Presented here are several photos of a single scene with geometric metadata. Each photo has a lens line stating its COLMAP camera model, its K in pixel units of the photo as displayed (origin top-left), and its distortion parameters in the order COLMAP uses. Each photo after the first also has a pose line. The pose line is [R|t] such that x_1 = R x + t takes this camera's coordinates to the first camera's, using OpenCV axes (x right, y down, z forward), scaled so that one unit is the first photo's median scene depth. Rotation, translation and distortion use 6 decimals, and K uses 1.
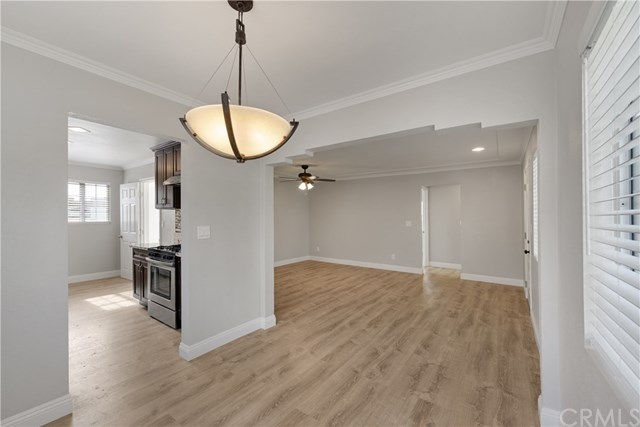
lens RADIAL K [[260.5, 0, 320.0], [0, 260.5, 213.5], [0, 0, 1]] dist [-0.037777, -0.000015]
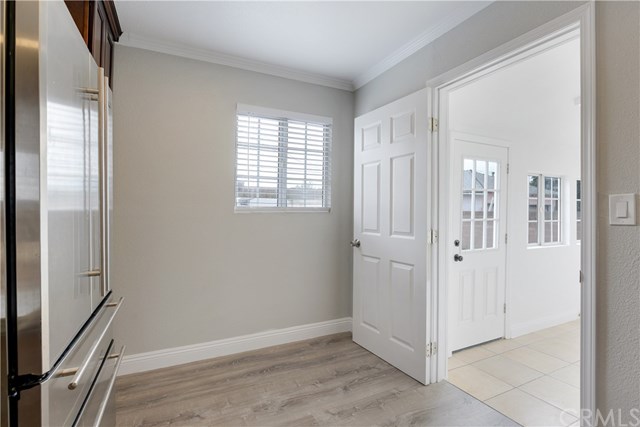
lens RADIAL K [[306.9, 0, 320.0], [0, 306.9, 213.5], [0, 0, 1]] dist [-0.003956, -0.000426]
pose [[0.879993, 0.011481, -0.474849, -0.722009], [-0.008351, 0.999927, 0.008700, 0.047104], [0.474914, -0.003691, 0.880025, 0.645144]]
